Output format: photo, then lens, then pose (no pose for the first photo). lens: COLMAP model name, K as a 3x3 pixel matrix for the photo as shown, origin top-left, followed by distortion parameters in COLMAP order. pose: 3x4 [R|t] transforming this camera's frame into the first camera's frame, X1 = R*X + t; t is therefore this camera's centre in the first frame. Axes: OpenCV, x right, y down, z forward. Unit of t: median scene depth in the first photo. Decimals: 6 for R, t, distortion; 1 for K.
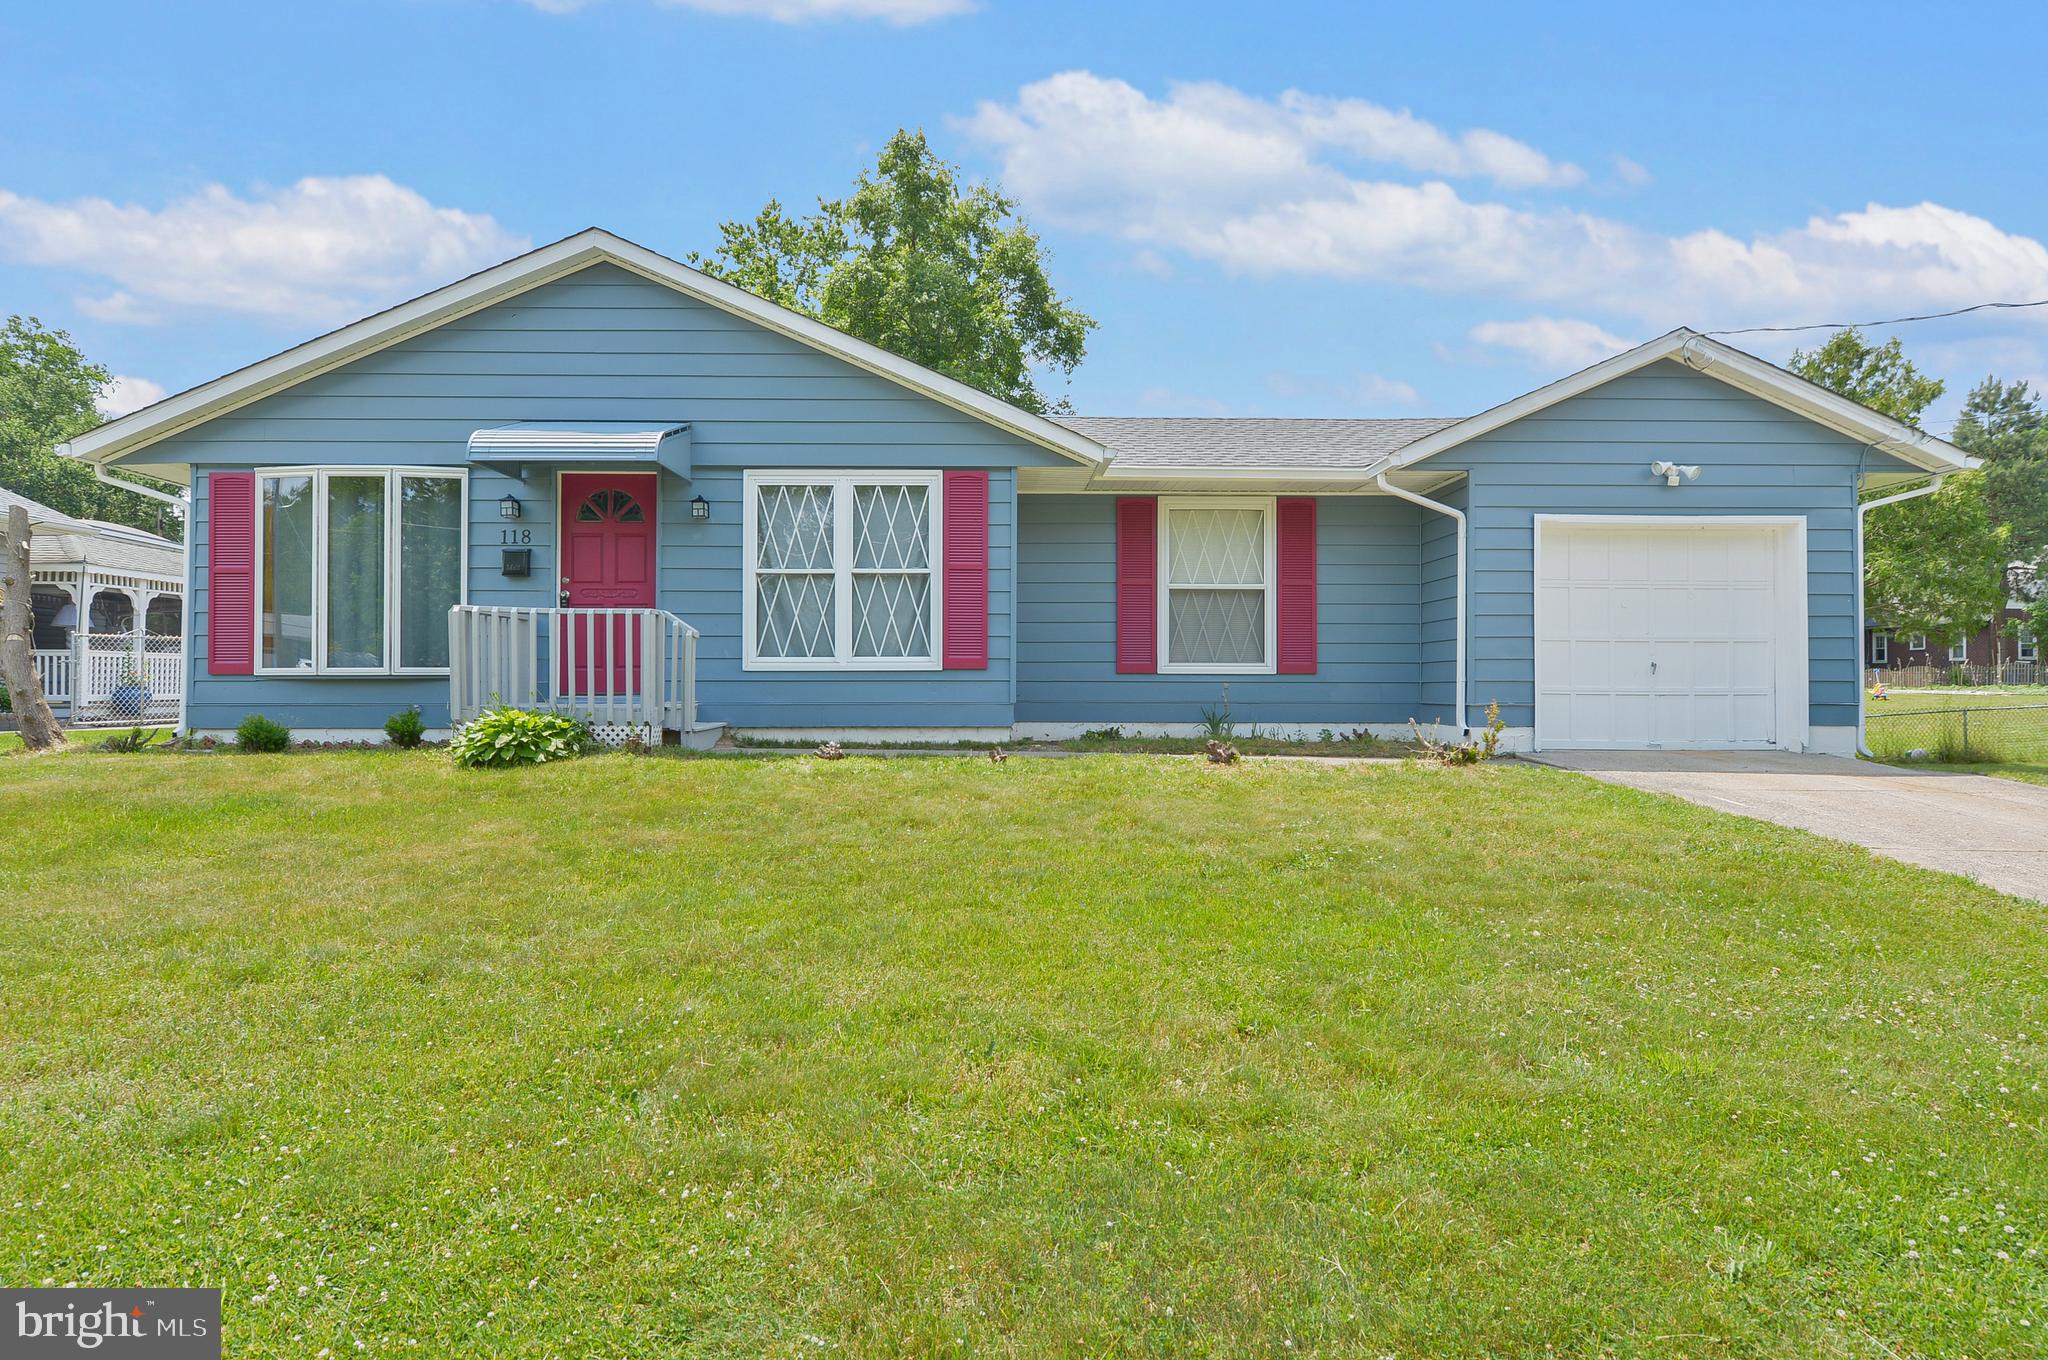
lens RADIAL K [[1219.9, 0, 1024.4], [0, 1219.9, 706.5], [0, 0, 1]] dist [-0.004988, 0.000192]
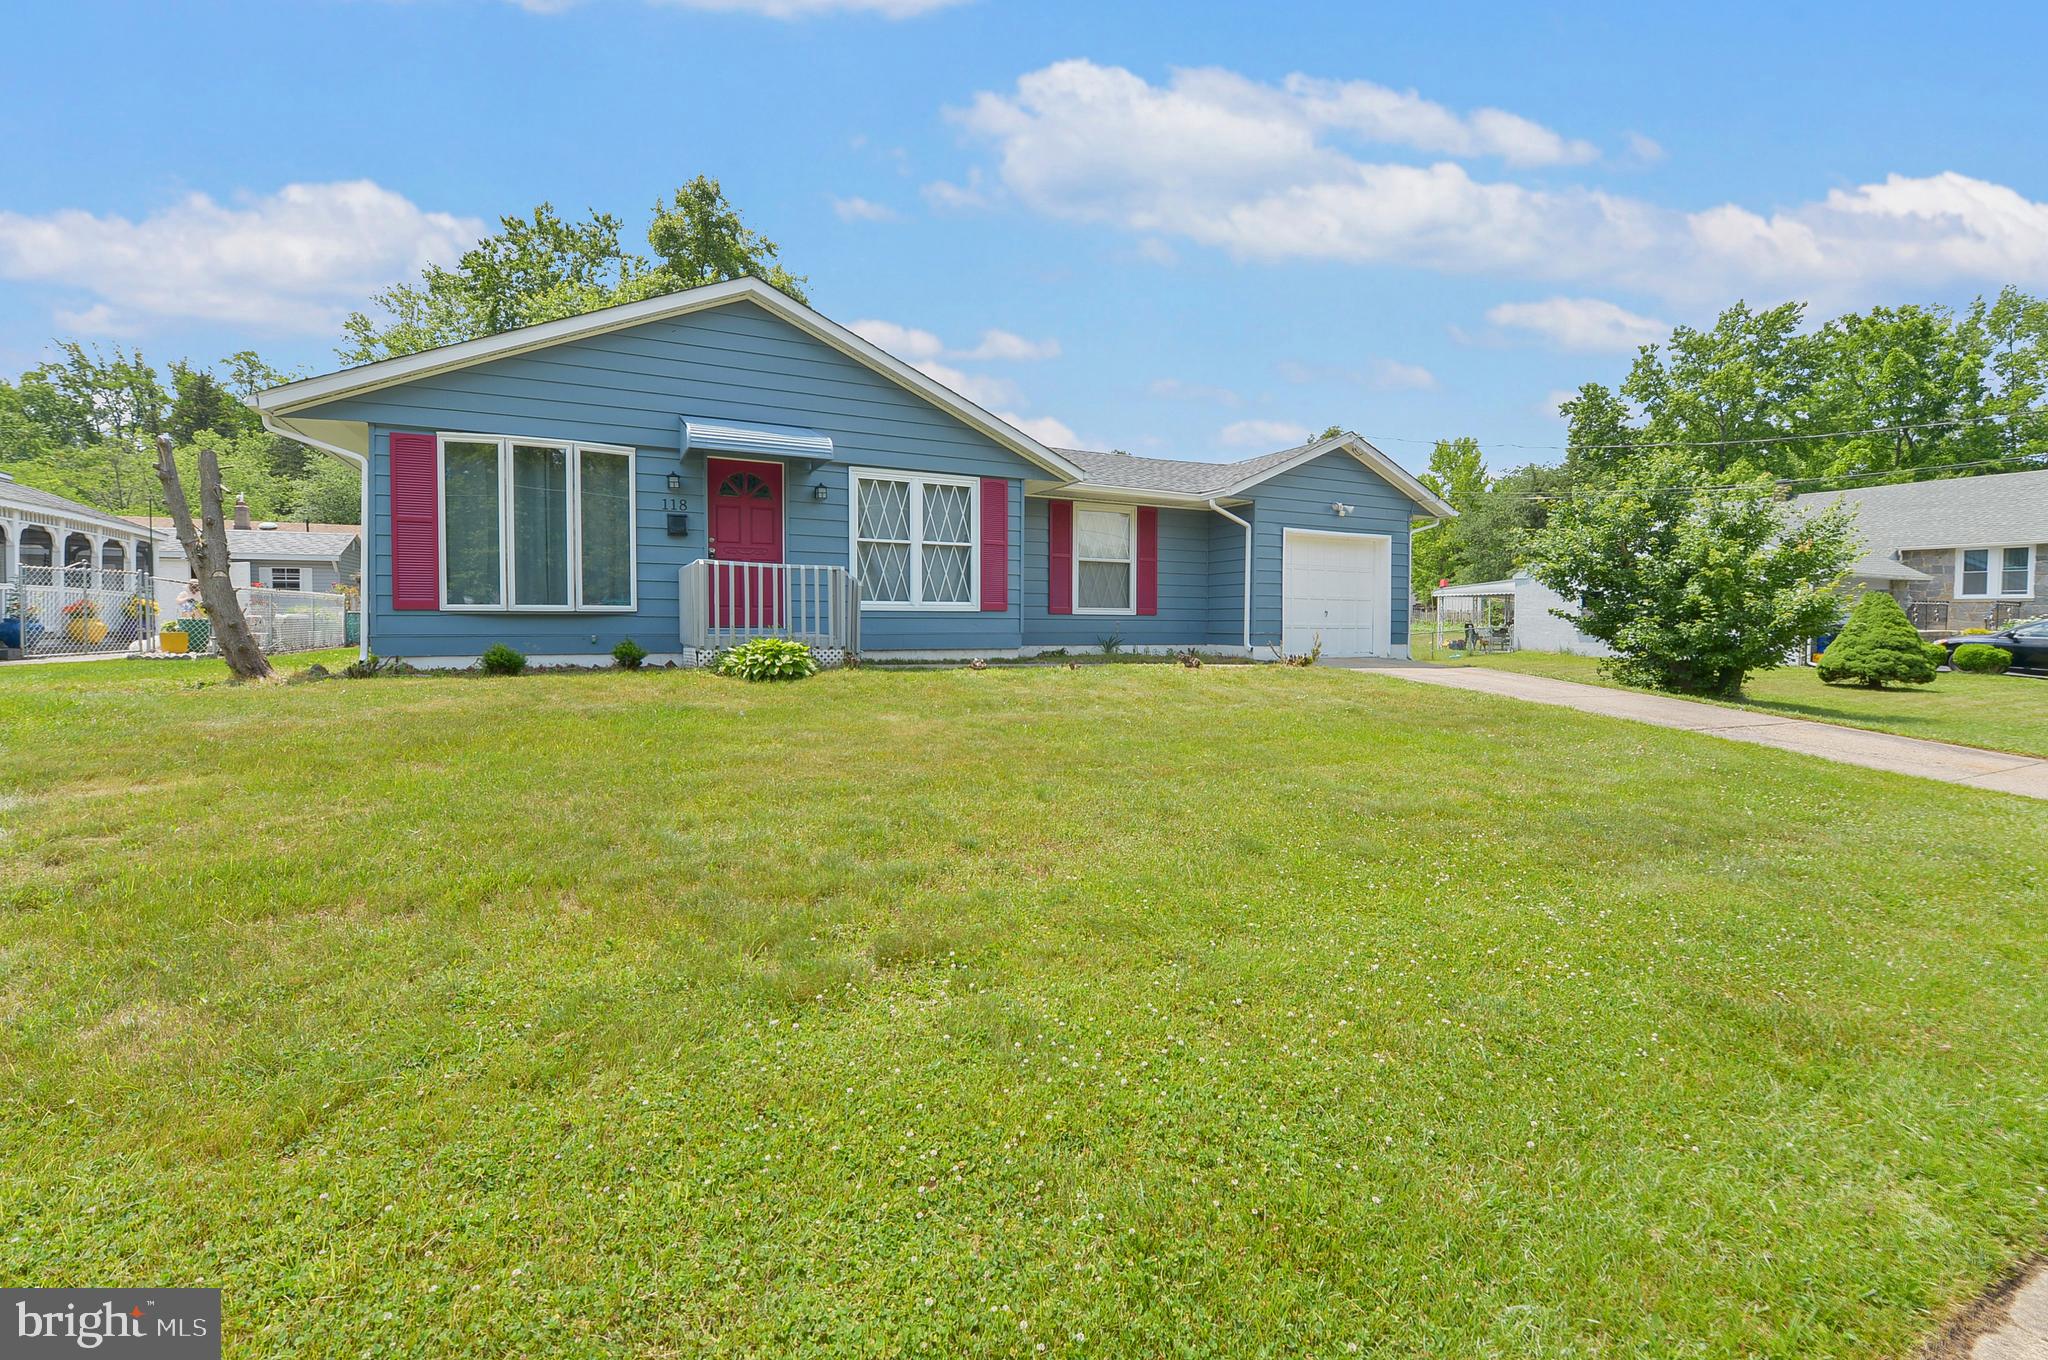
lens RADIAL K [[943.4, 0, 1024.0], [0, 943.4, 680.0], [0, 0, 1]] dist [-0.015417, -0.001137]
pose [[0.886586, -0.024548, 0.461913, -0.556030], [0.002590, 0.998839, 0.048111, -0.000909], [-0.462557, -0.041459, 0.885620, -0.060390]]
